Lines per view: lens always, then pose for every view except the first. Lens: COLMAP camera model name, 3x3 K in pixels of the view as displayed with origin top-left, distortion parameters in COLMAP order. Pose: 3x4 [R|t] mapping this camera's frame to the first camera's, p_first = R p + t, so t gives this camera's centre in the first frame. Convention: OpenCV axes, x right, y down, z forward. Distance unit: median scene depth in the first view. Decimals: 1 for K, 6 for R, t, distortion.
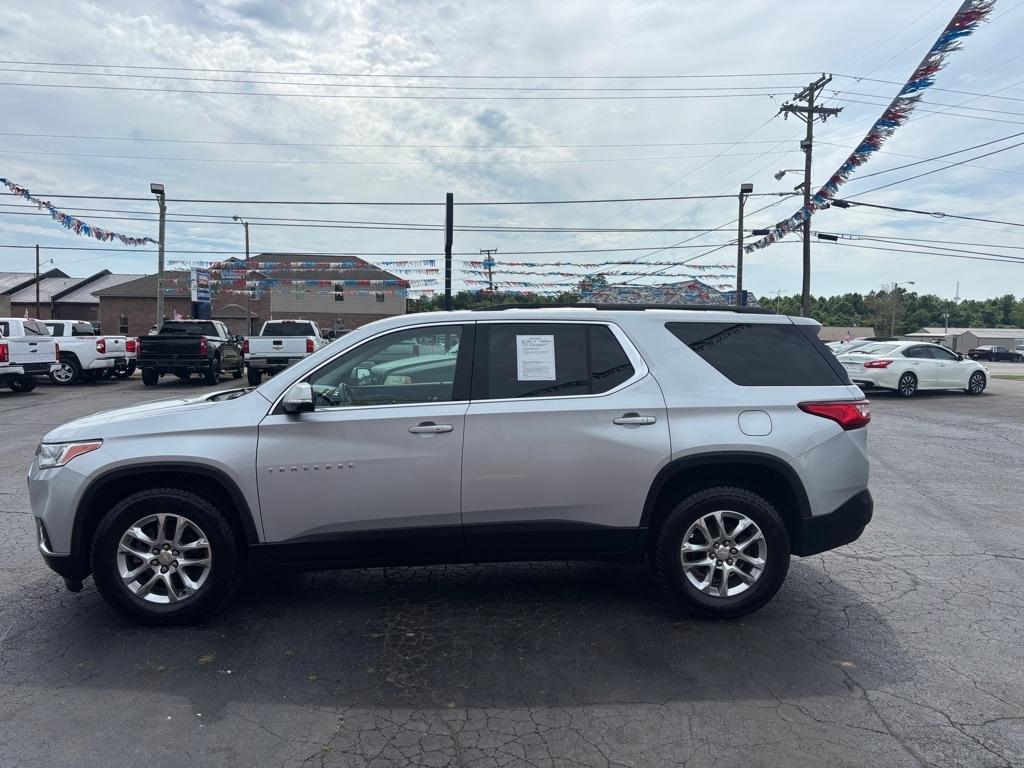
lens RADIAL K [[783.1, 0, 502.4], [0, 783.1, 380.9], [0, 0, 1]] dist [0.044834, -0.046305]
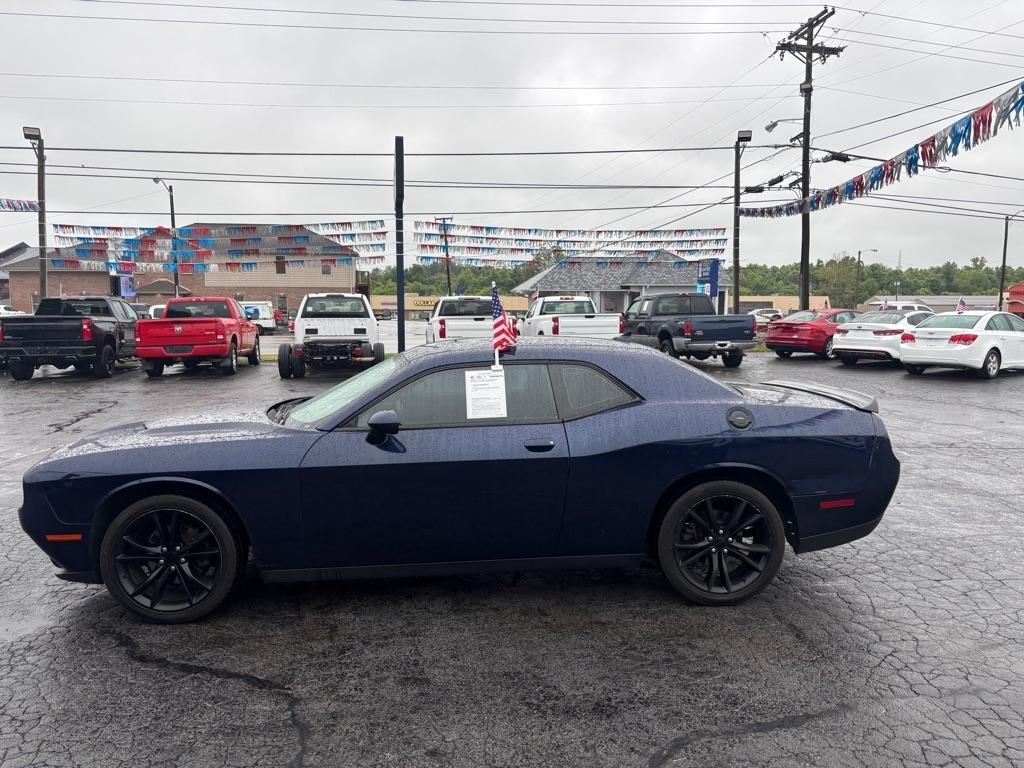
lens RADIAL K [[783.1, 0, 514.3], [0, 783.1, 384.0], [0, 0, 1]] dist [0.044834, -0.046305]
pose [[0.997308, -0.019955, 0.070561, -0.007957], [0.017274, 0.999113, 0.038410, -0.009019], [-0.071265, -0.037088, 0.996768, 0.126936]]
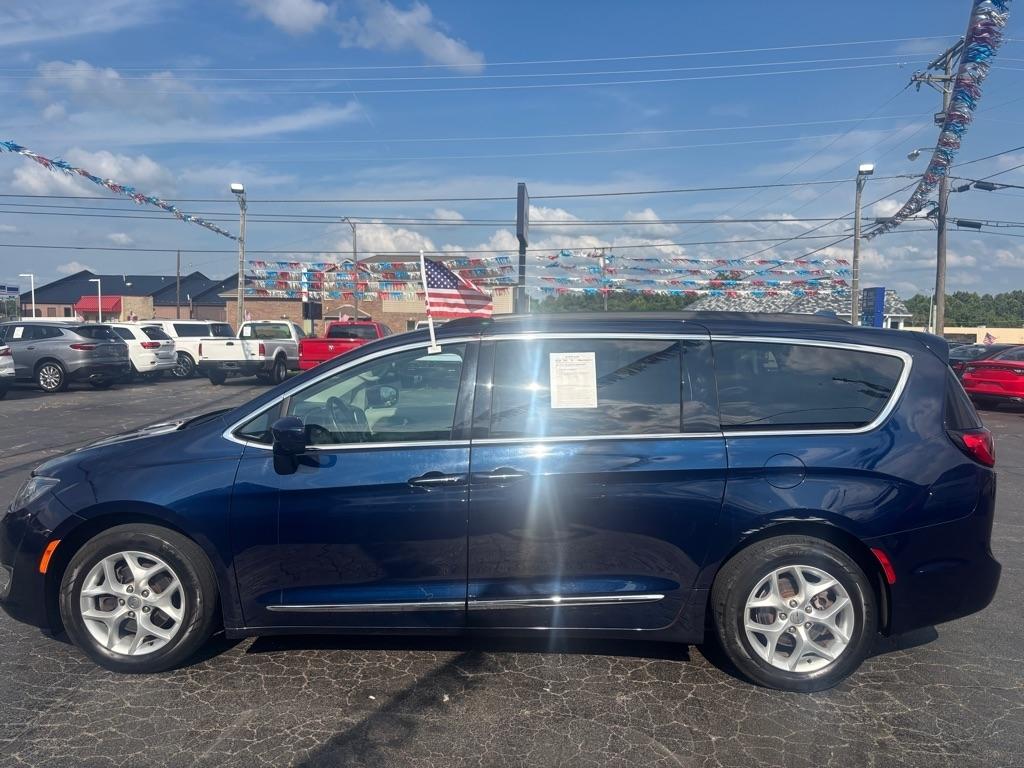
lens RADIAL K [[783.1, 0, 503.3], [0, 783.1, 382.8], [0, 0, 1]] dist [0.044834, -0.046305]
pose [[0.986547, 0.013807, -0.162896, 0.051741], [-0.013513, 0.999904, 0.002915, -0.003687], [0.162921, -0.000674, 0.986639, 0.057139]]
